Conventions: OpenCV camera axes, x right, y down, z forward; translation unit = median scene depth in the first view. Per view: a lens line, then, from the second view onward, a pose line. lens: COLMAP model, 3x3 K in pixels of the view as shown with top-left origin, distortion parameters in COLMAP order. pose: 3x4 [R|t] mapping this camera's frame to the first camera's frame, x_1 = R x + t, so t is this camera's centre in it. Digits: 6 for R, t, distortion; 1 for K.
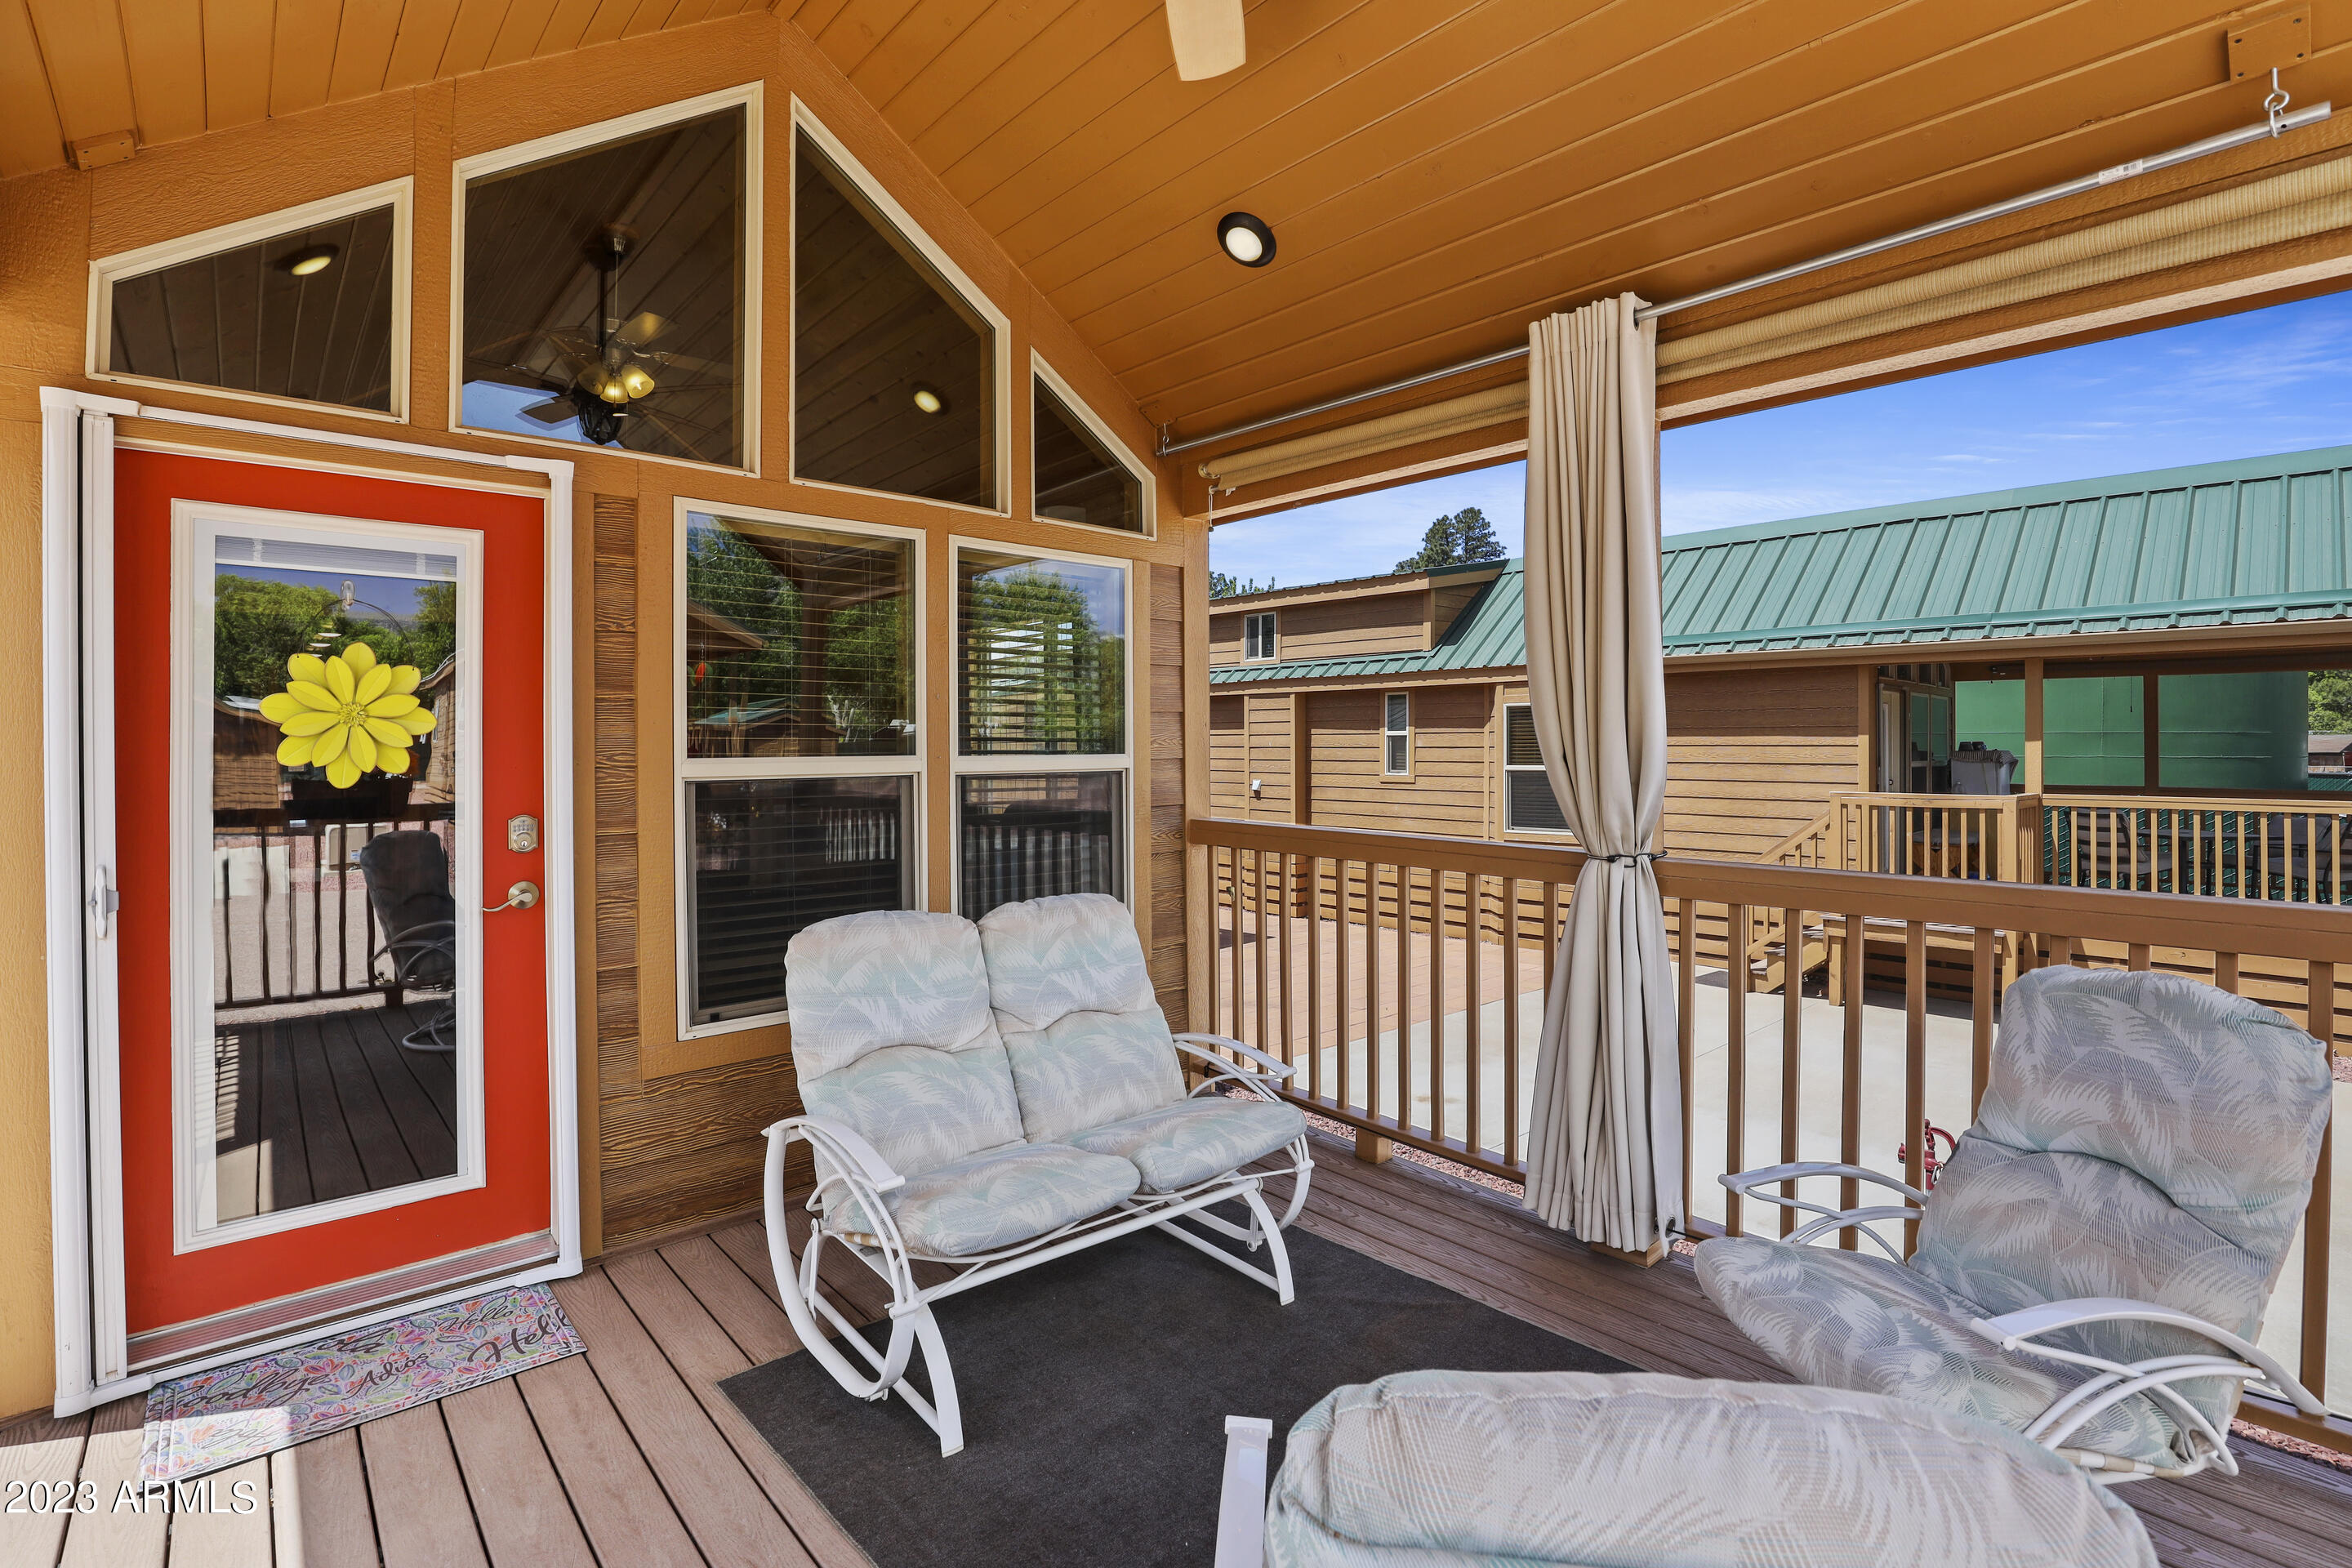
lens RADIAL K [[1104.8, 0, 1168.1], [0, 1104.8, 752.3], [0, 0, 1]] dist [-0.034500, 0.000794]
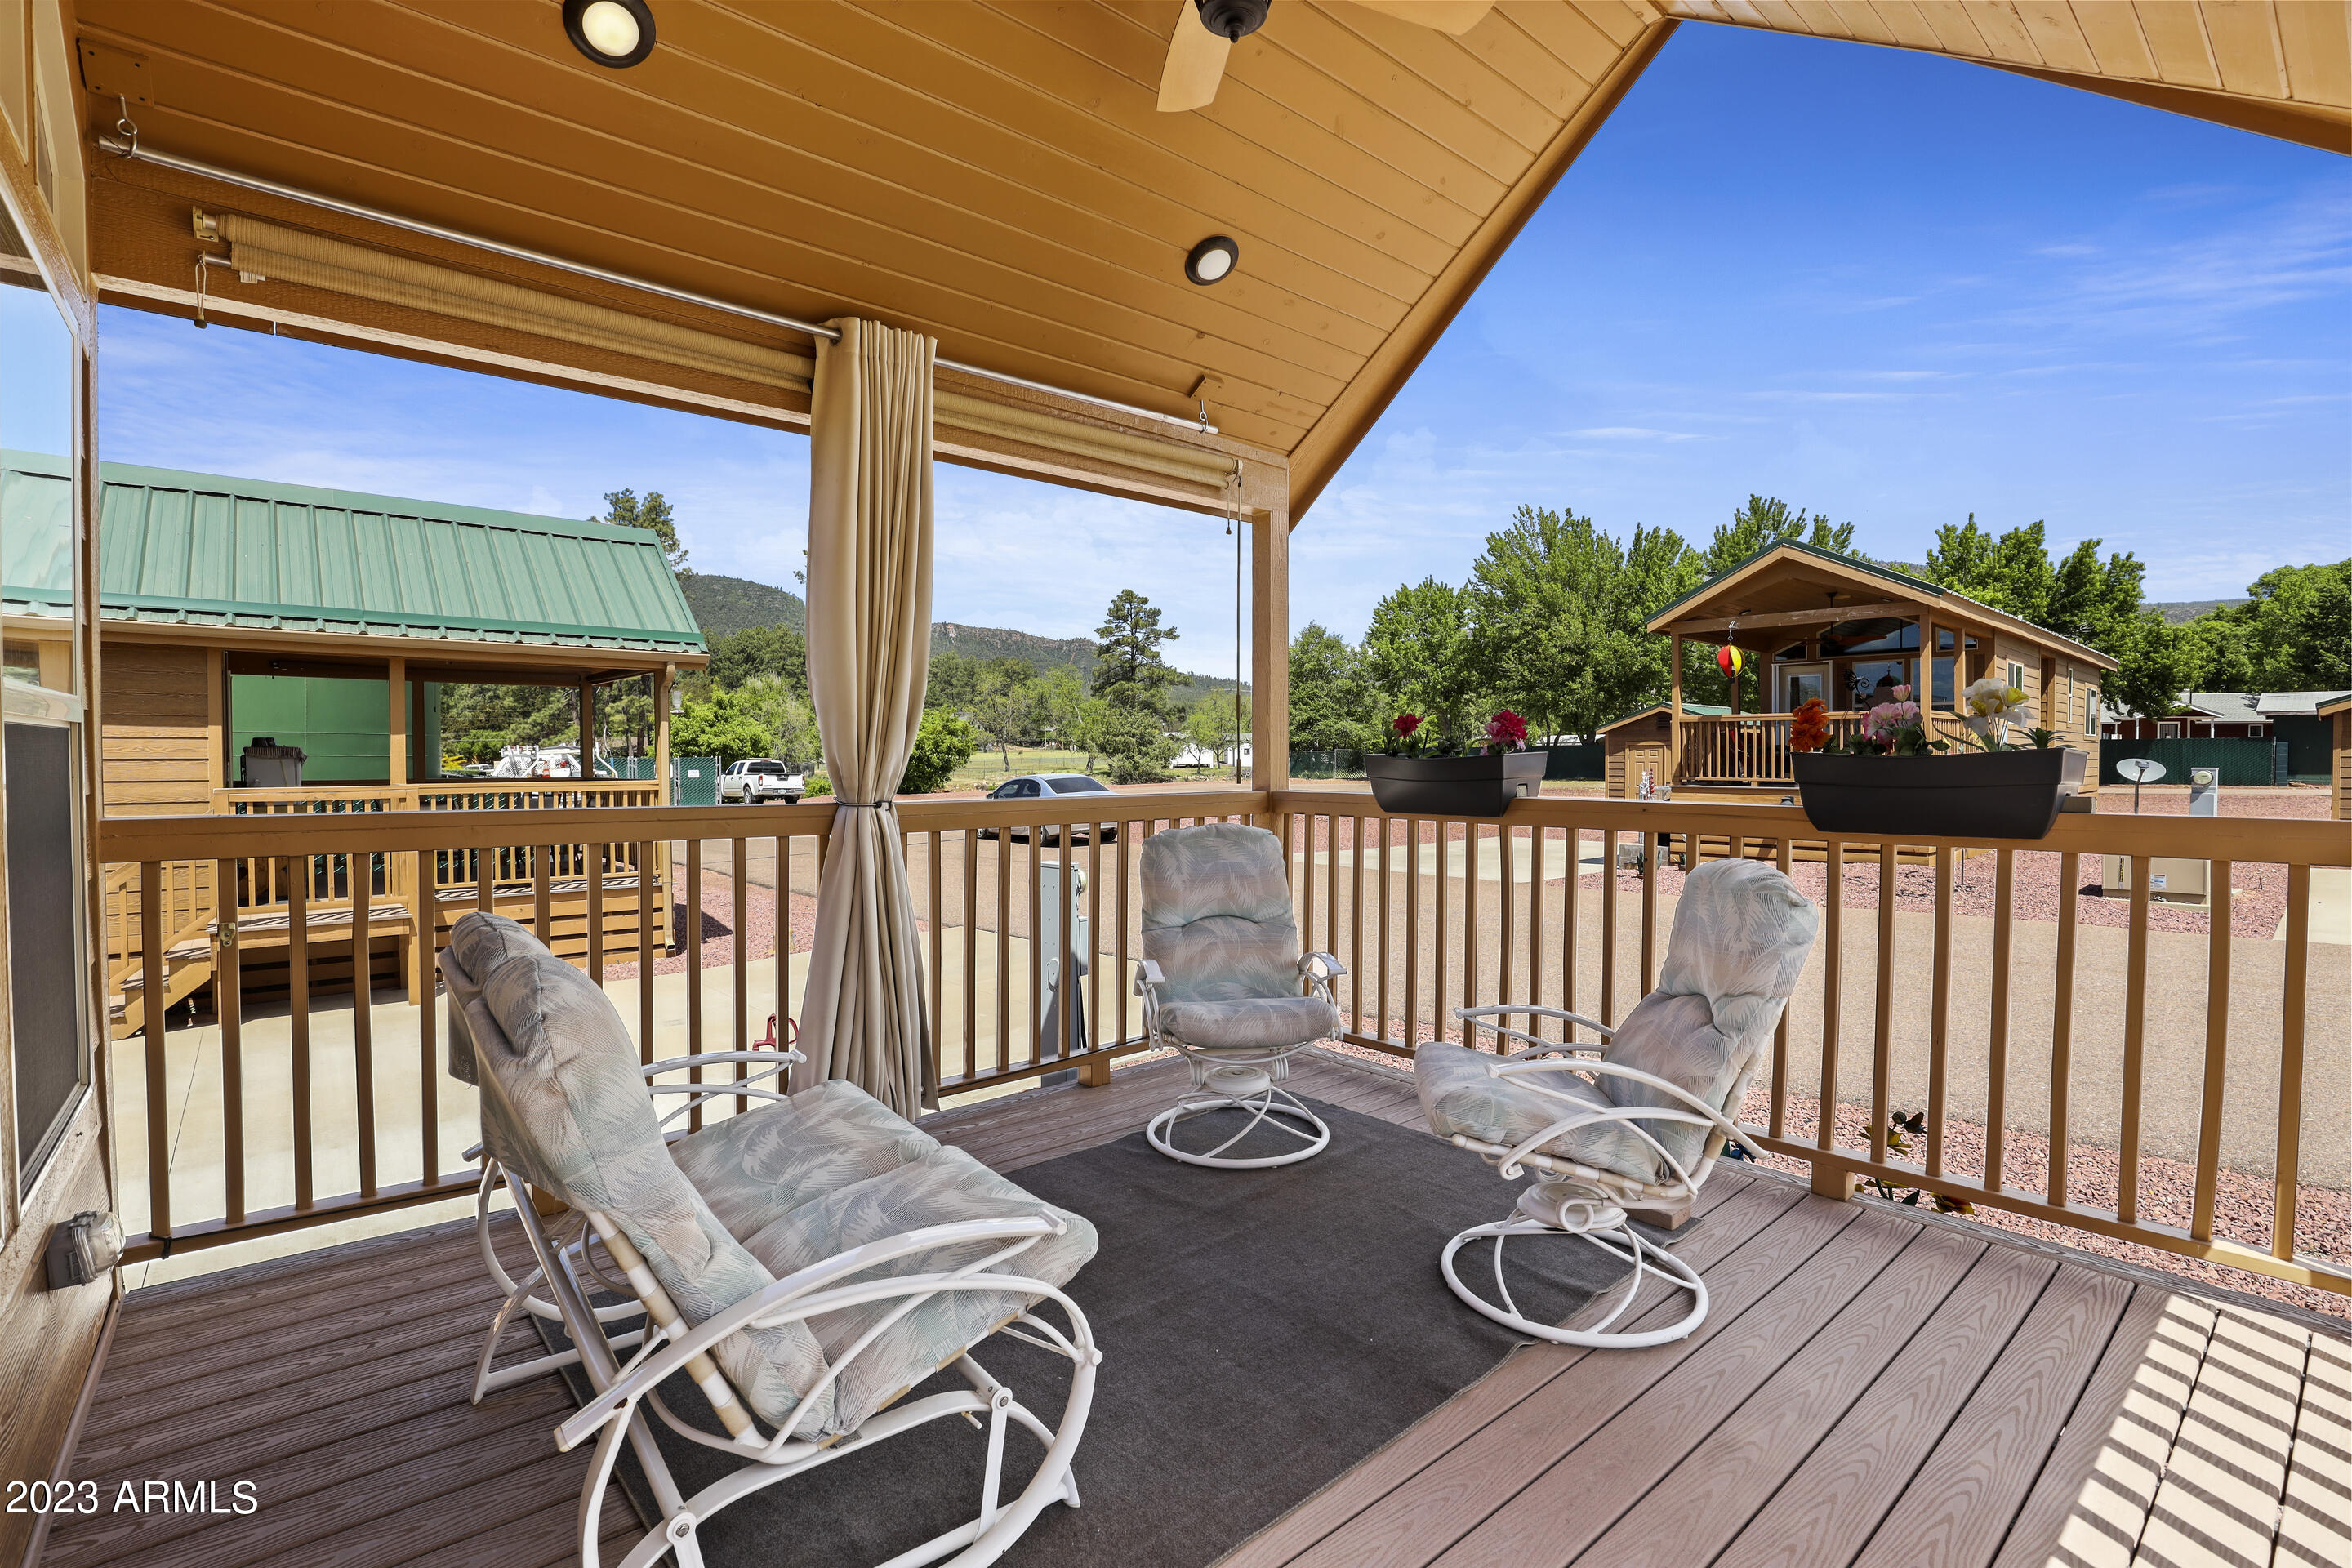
lens RADIAL K [[1104.8, 0, 1168.1], [0, 1104.8, 752.3], [0, 0, 1]] dist [-0.034500, 0.000794]
pose [[0.004367, 0.005657, 0.999974, -0.706643], [0.005964, 0.999966, -0.005683, 0.047529], [-0.999973, 0.005989, 0.004333, 0.632216]]
